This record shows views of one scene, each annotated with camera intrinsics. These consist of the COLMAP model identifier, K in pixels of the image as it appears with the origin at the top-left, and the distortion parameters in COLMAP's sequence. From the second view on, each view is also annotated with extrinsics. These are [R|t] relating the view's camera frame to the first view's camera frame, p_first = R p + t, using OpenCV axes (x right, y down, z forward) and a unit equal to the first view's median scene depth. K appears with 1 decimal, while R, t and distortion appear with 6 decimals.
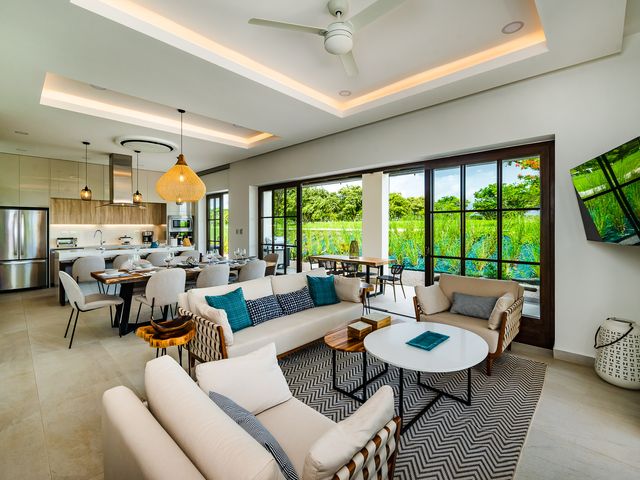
lens RADIAL K [[292.4, 0, 324.2], [0, 292.4, 228.5], [0, 0, 1]] dist [-0.002576, -0.000628]
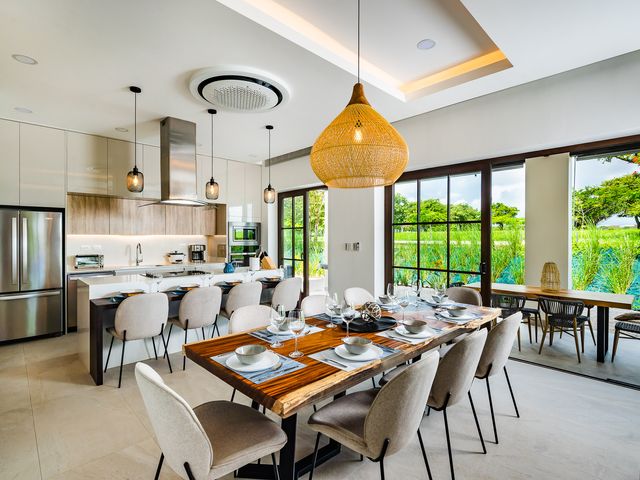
lens RADIAL K [[315.0, 0, 320.0], [0, 315.0, 239.6], [0, 0, 1]] dist [0.000511, 0.000168]
pose [[0.999101, 0.002897, -0.042289, -0.338418], [-0.002954, 0.999995, -0.001290, -0.003613], [0.042285, 0.001413, 0.999105, 0.319131]]
